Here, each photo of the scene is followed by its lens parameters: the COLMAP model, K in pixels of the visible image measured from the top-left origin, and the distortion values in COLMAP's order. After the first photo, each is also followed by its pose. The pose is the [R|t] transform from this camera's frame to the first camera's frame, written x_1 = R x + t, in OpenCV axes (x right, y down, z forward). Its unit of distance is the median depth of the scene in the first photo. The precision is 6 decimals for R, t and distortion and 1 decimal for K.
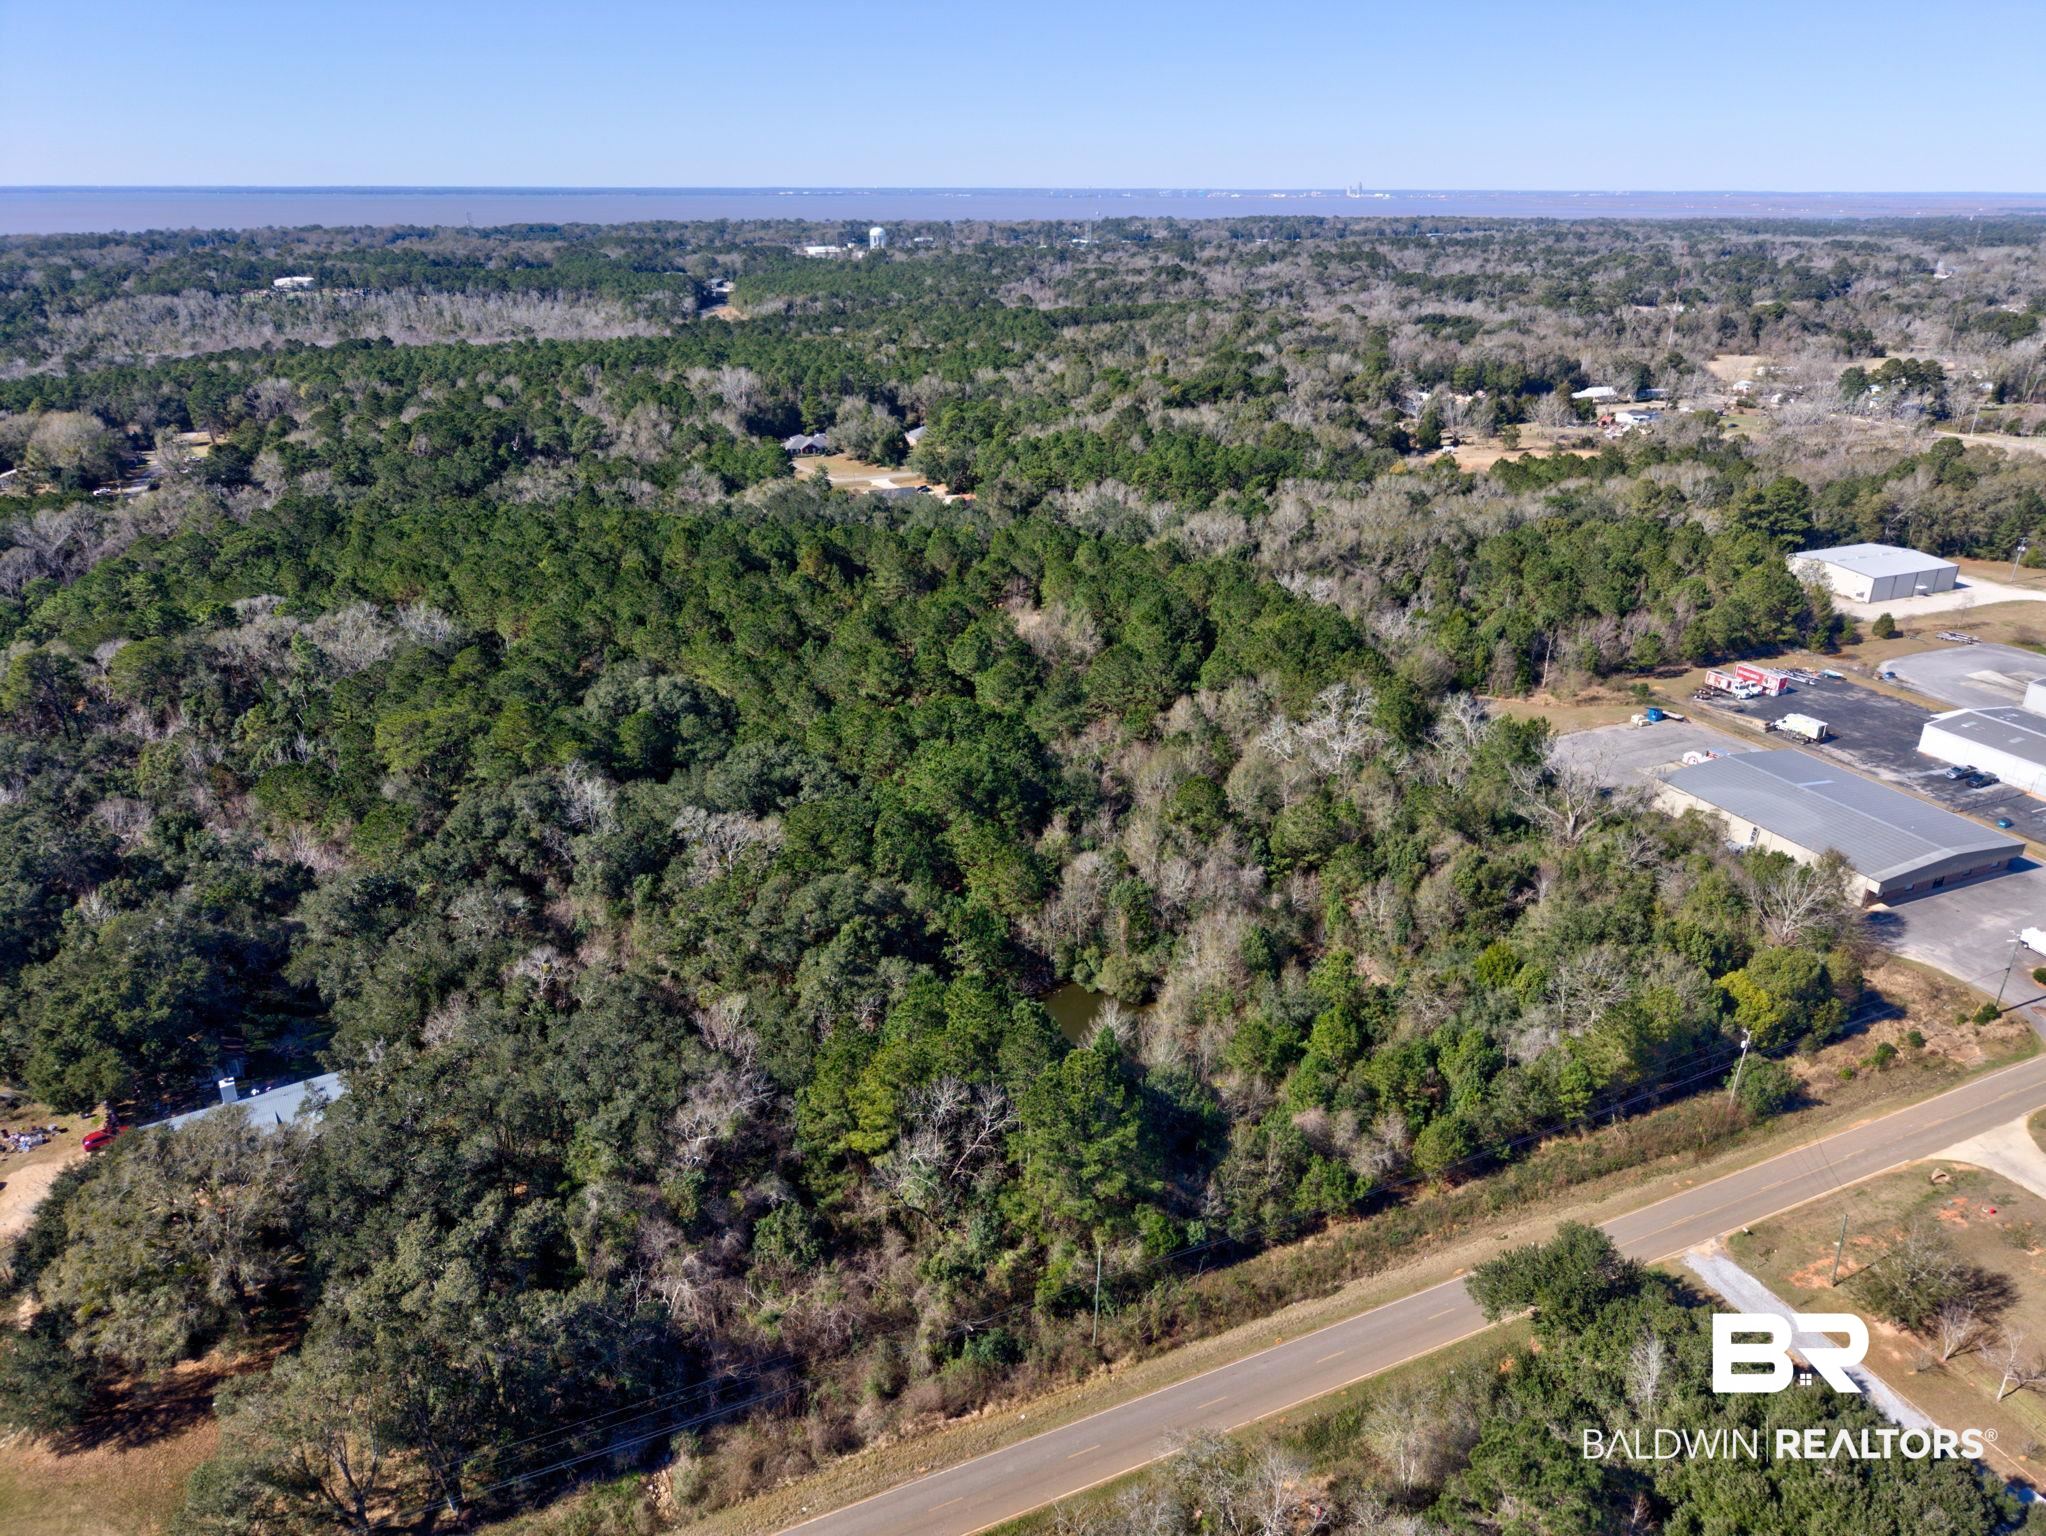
lens RADIAL K [[1382.1, 0, 1027.7], [0, 1382.1, 763.0], [0, 0, 1]] dist [0.008994, -0.005666]
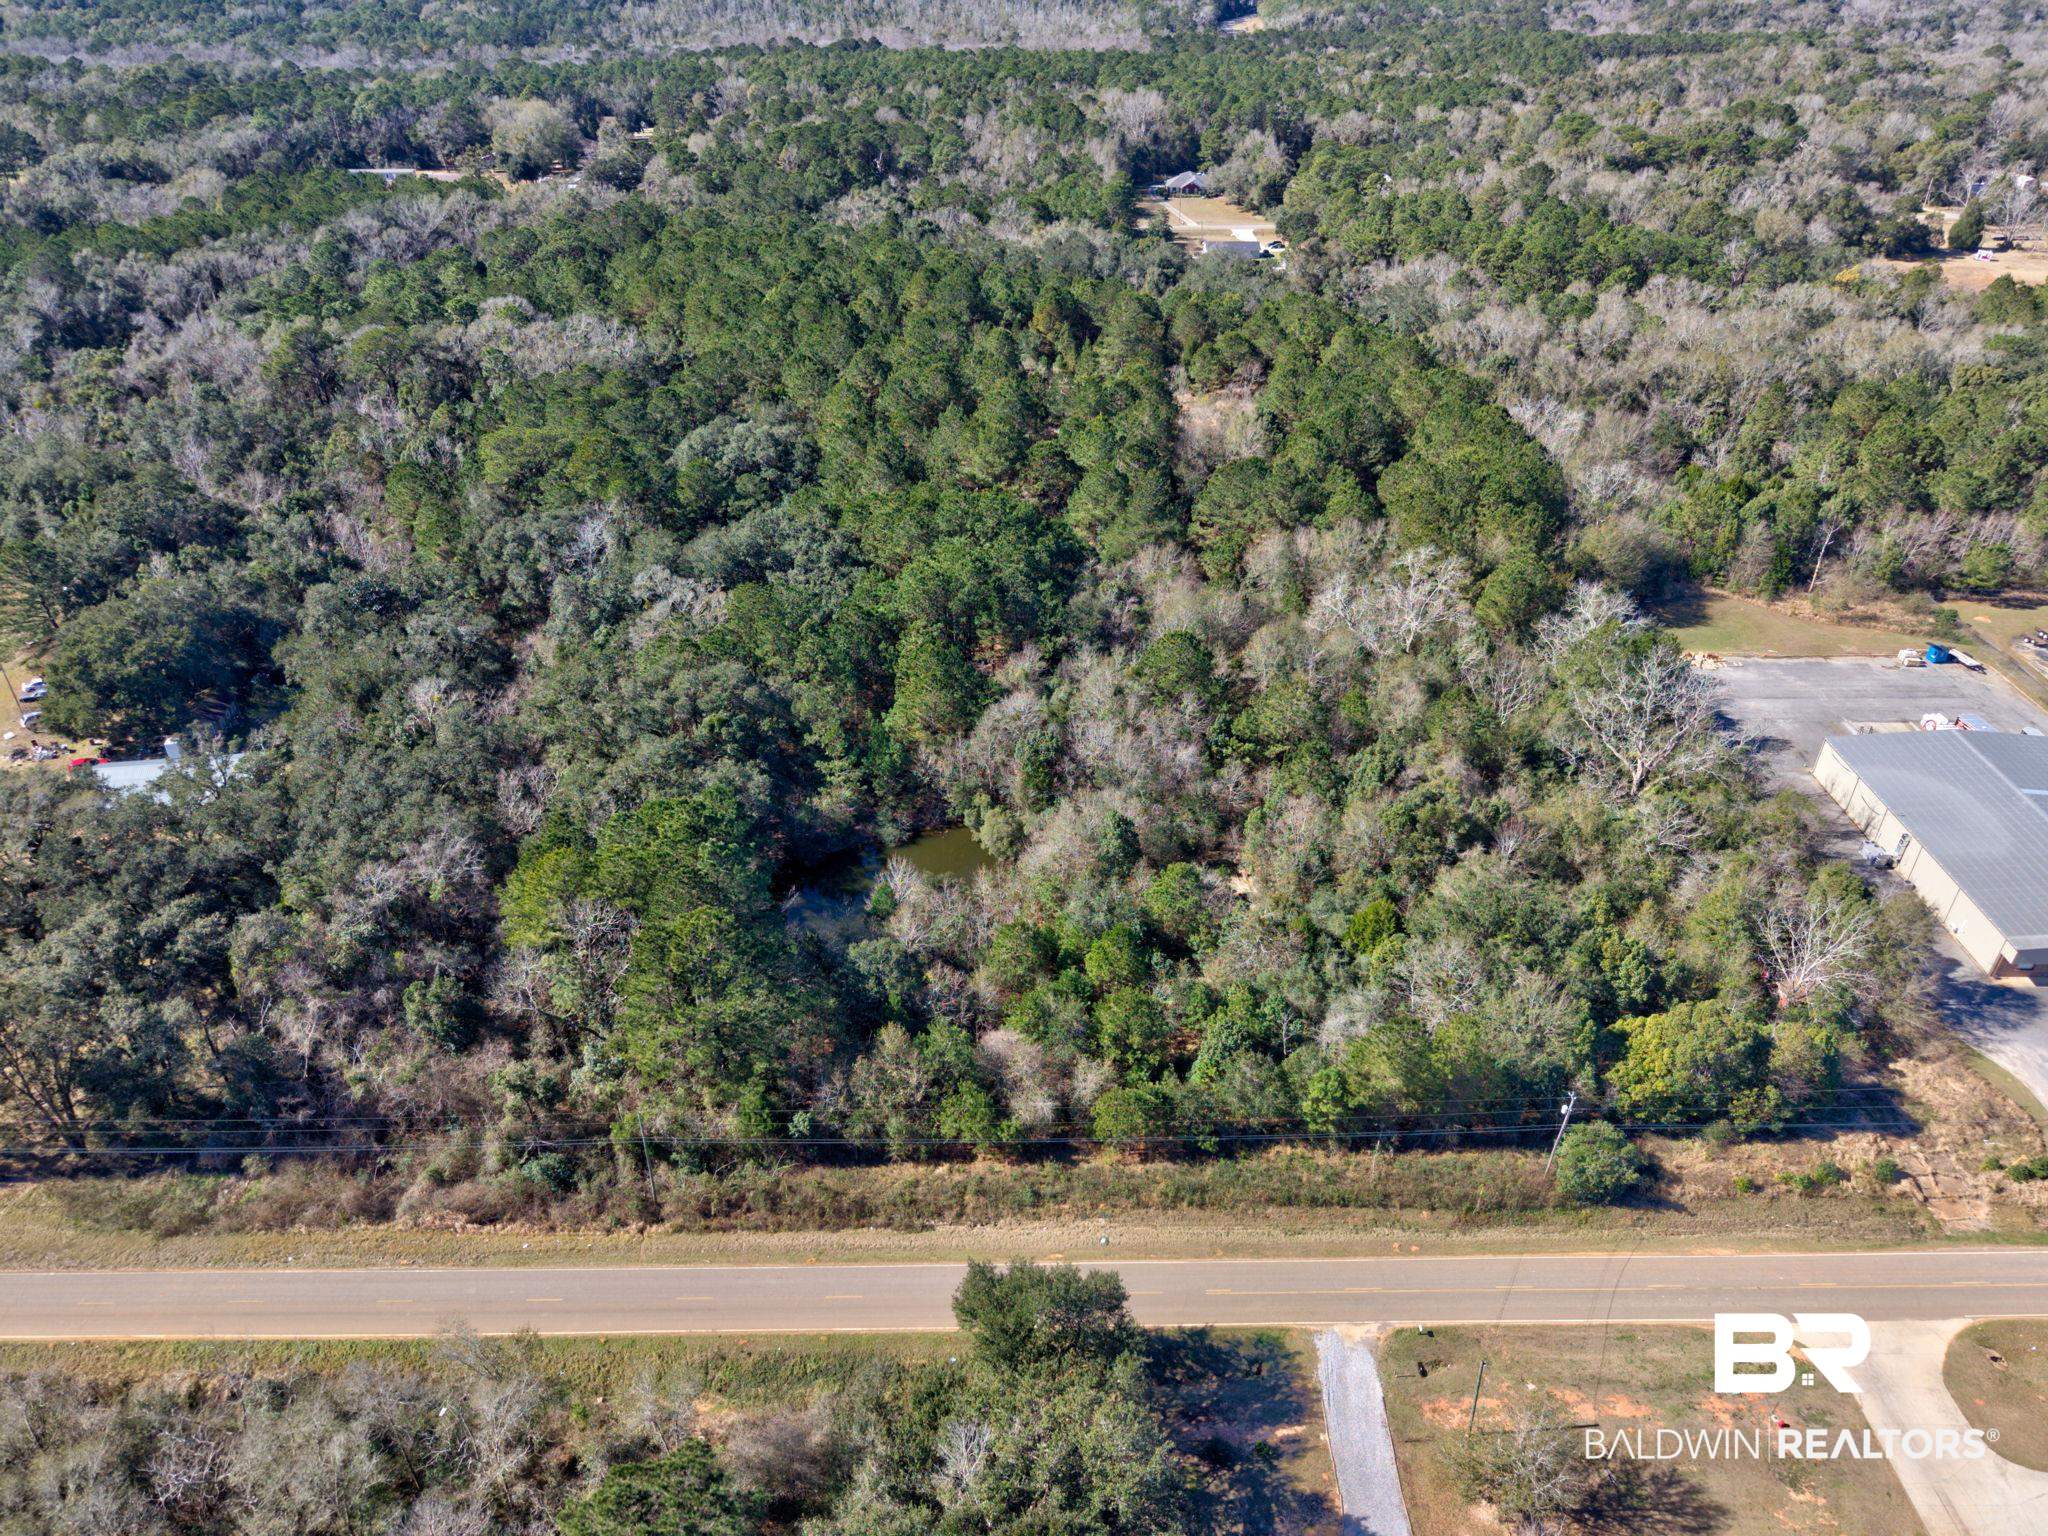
lens RADIAL K [[1379.0, 0, 1027.8], [0, 1379.0, 764.6], [0, 0, 1]] dist [0.011550, -0.009255]
pose [[0.918165, 0.217026, -0.331470, 0.304109], [-0.155117, 0.966752, 0.203299, -0.061584], [0.364570, -0.135245, 0.921302, 0.139629]]
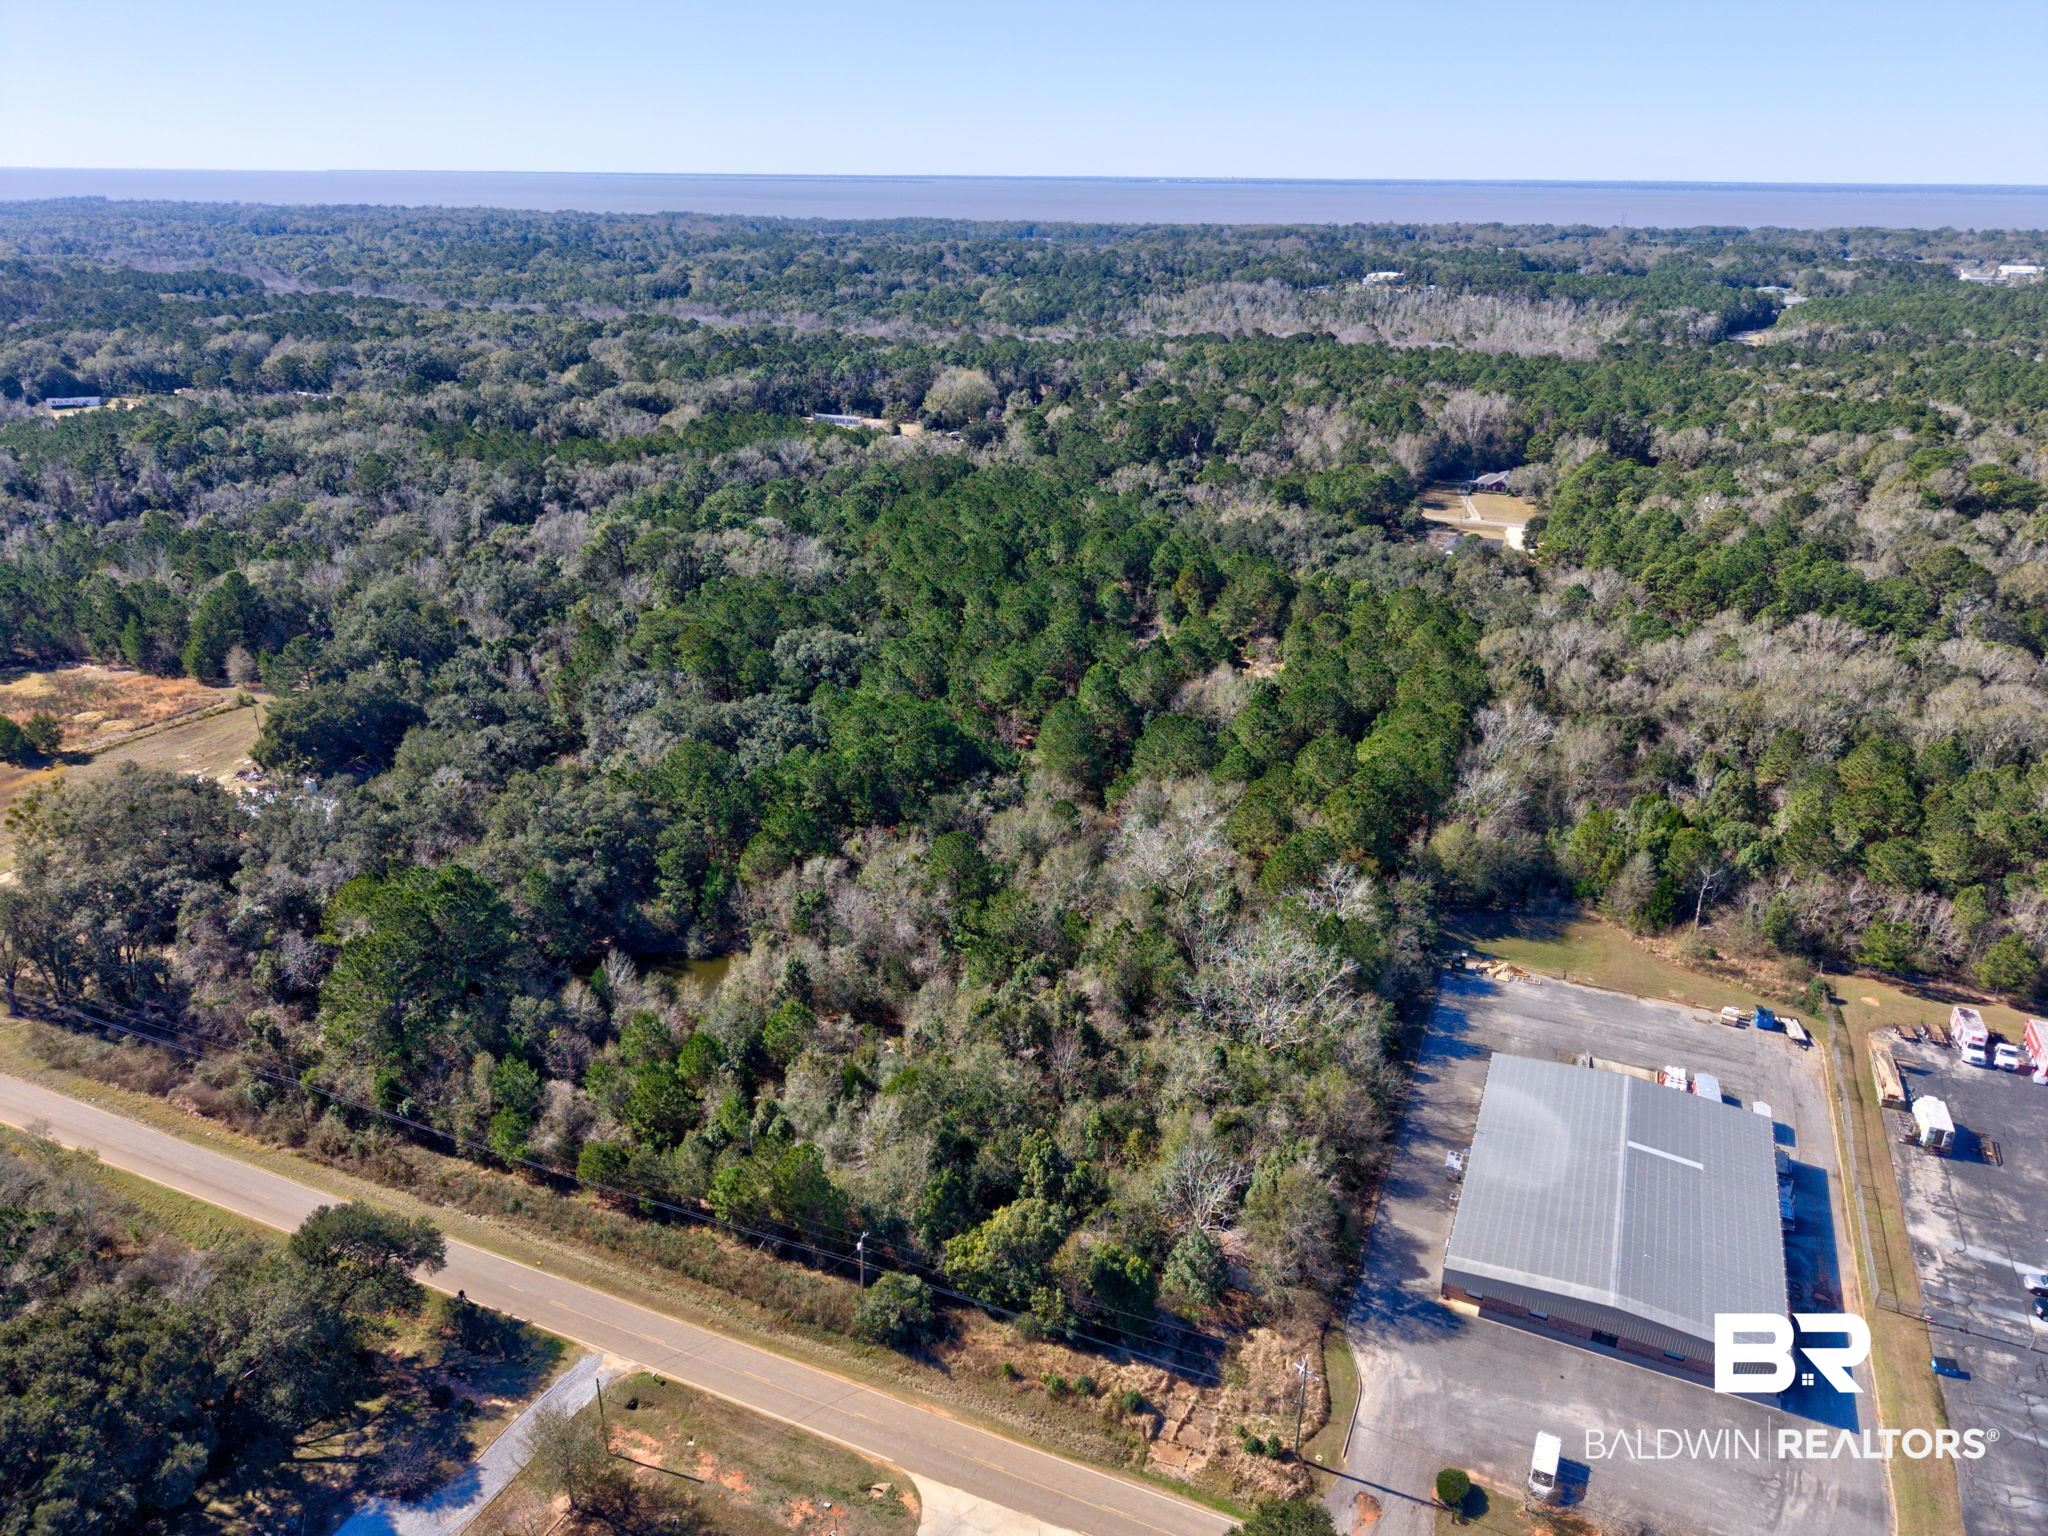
lens RADIAL K [[1379.0, 0, 1027.8], [0, 1379.0, 764.6], [0, 0, 1]] dist [0.011550, -0.009255]
pose [[0.679894, 0.293540, -0.671996, 0.734954], [-0.290199, 0.949279, 0.121053, -0.155574], [0.673445, 0.112709, 0.730594, 0.256385]]
